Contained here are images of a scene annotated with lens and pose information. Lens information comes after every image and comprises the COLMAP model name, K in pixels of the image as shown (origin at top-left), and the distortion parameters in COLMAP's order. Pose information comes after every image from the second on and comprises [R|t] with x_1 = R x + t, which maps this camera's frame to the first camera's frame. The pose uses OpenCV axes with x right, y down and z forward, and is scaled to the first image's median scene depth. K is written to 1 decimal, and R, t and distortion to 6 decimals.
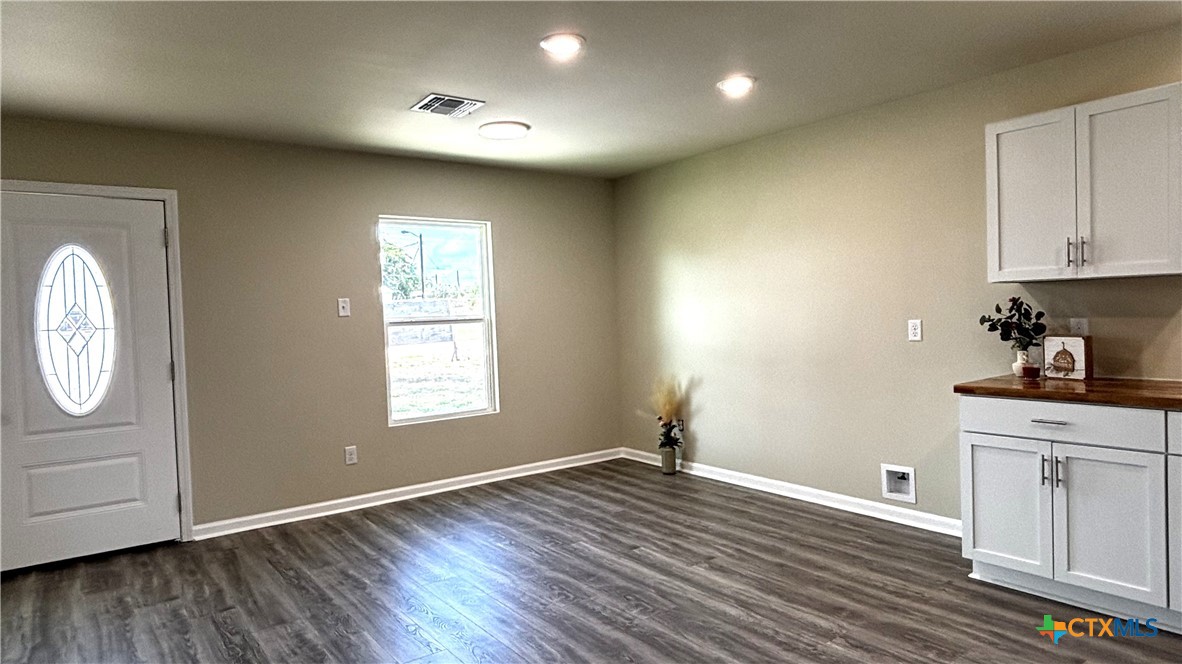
lens RADIAL K [[718.4, 0, 596.0], [0, 718.4, 329.6], [0, 0, 1]] dist [0.004043, 0.000896]
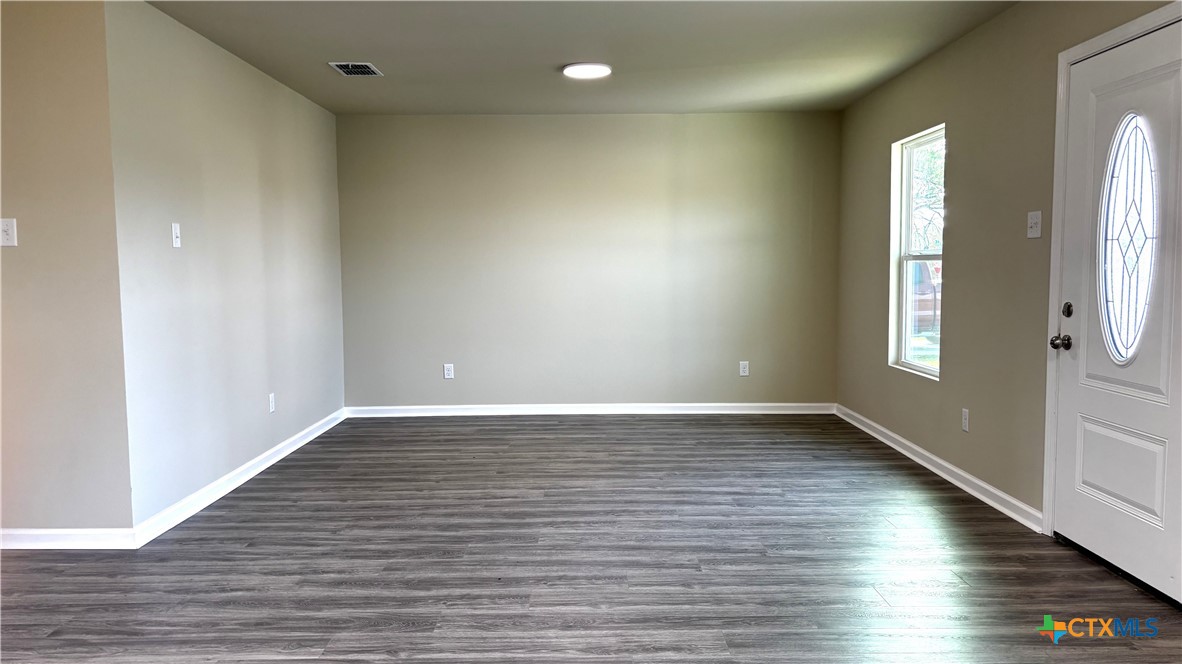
lens RADIAL K [[887.9, 0, 578.6], [0, 887.9, 328.5], [0, 0, 1]] dist [0.044340, -0.050597]
pose [[-0.599284, 0.093950, -0.795005, 0.322343], [0.005057, 0.993514, 0.113596, -0.017877], [0.800521, 0.064056, -0.595872, 1.271793]]
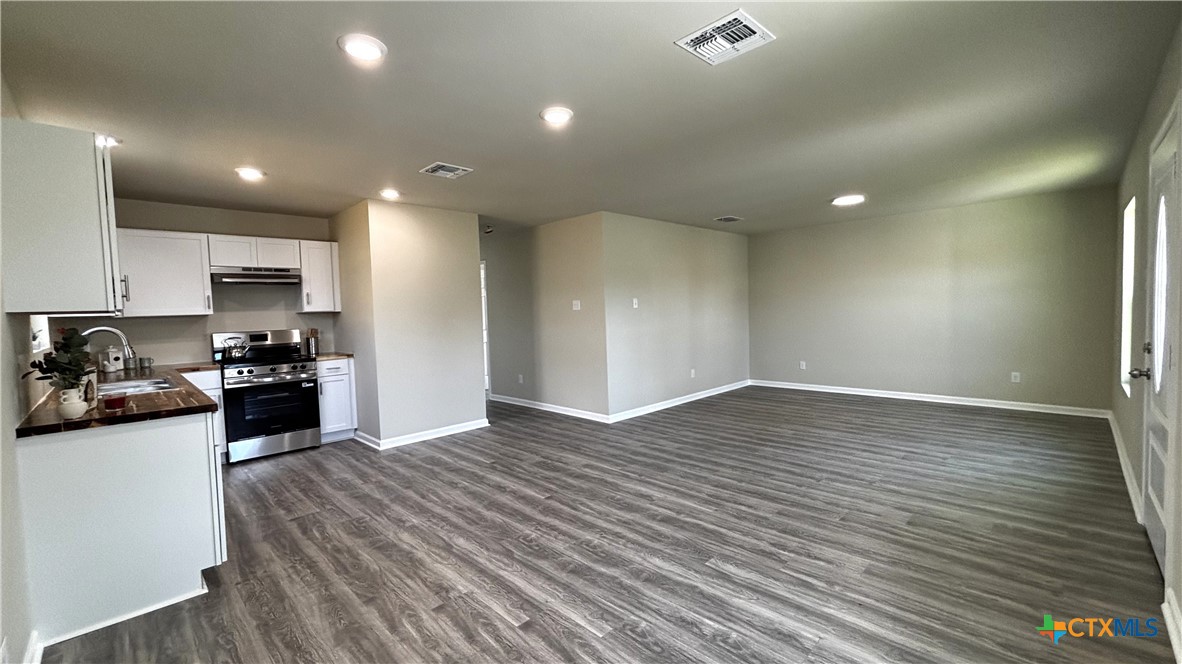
lens RADIAL K [[472.0, 0, 587.9], [0, 472.0, 330.1], [0, 0, 1]] dist [-0.003032, -0.000447]
pose [[-0.988849, 0.071669, -0.130545, 0.036450], [0.062259, 0.995254, 0.074794, -0.048670], [0.135286, 0.065833, -0.988617, 1.693061]]
